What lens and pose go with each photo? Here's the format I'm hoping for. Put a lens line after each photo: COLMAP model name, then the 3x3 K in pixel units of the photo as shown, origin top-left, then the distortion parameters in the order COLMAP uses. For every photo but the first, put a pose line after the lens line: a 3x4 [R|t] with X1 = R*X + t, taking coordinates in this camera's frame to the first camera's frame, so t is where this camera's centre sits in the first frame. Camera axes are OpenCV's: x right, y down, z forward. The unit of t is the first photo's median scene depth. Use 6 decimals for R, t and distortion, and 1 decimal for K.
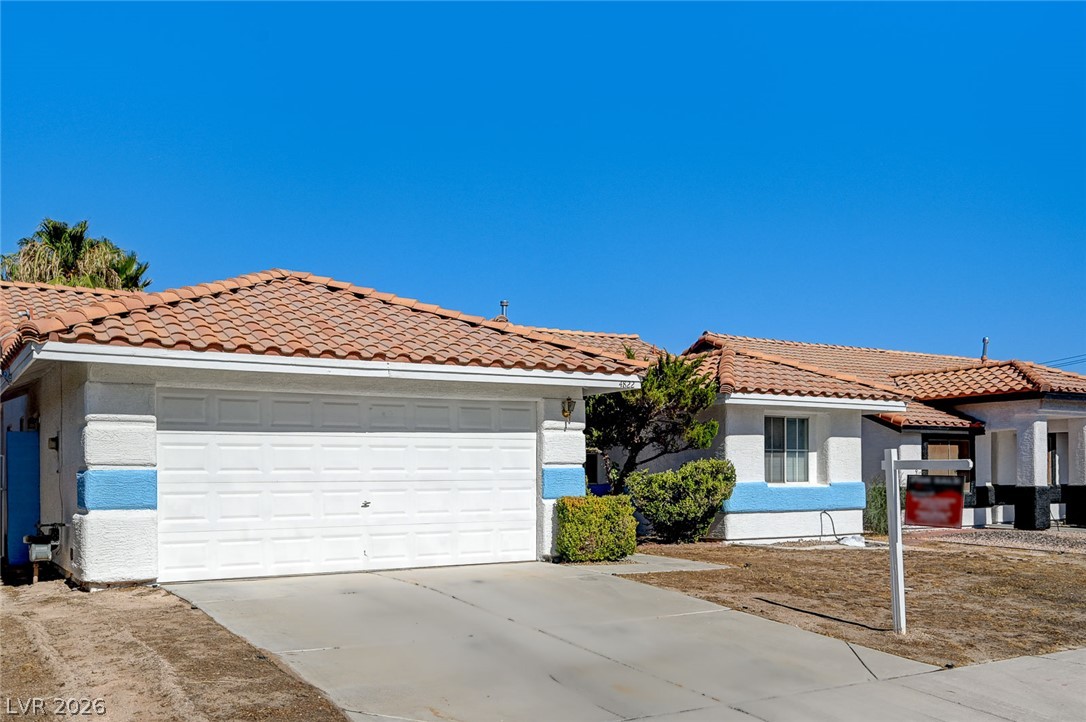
lens RADIAL K [[1010.2, 0, 541.5], [0, 1010.2, 497.8], [0, 0, 1]] dist [0.002388, -0.000836]
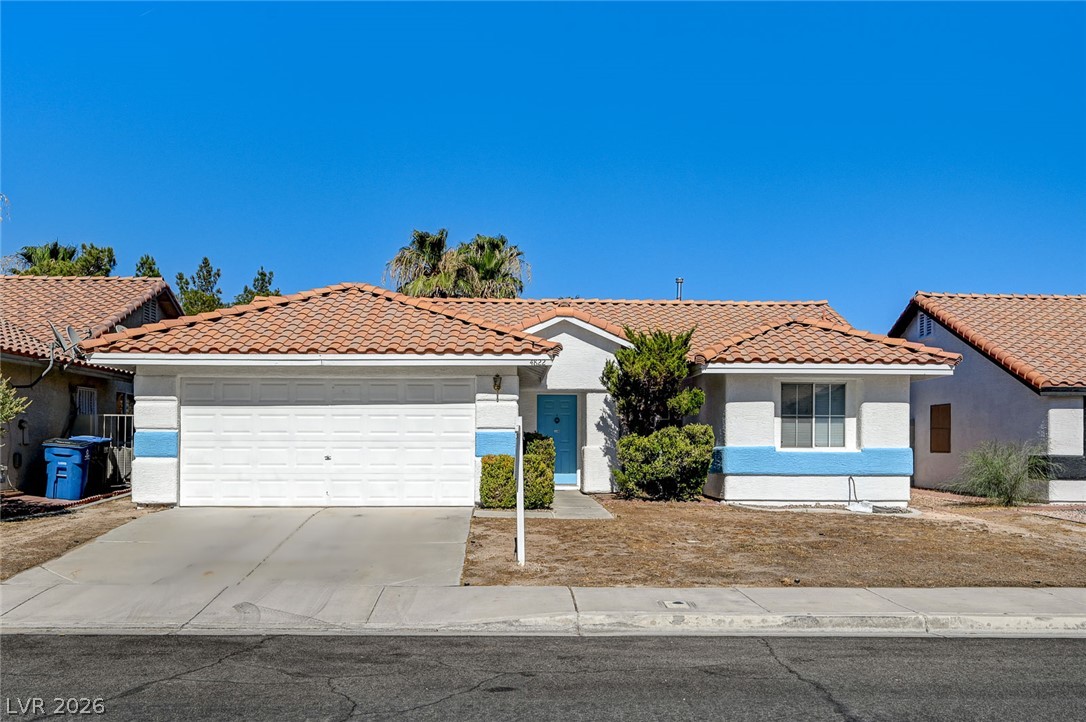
lens RADIAL K [[1039.4, 0, 543.1], [0, 1039.4, 475.9], [0, 0, 1]] dist [-0.003317, -0.000812]
pose [[0.864207, 0.025096, -0.502510, 0.713351], [-0.019234, 0.999673, 0.016847, 0.001502], [0.502769, -0.004894, 0.864407, -0.063367]]
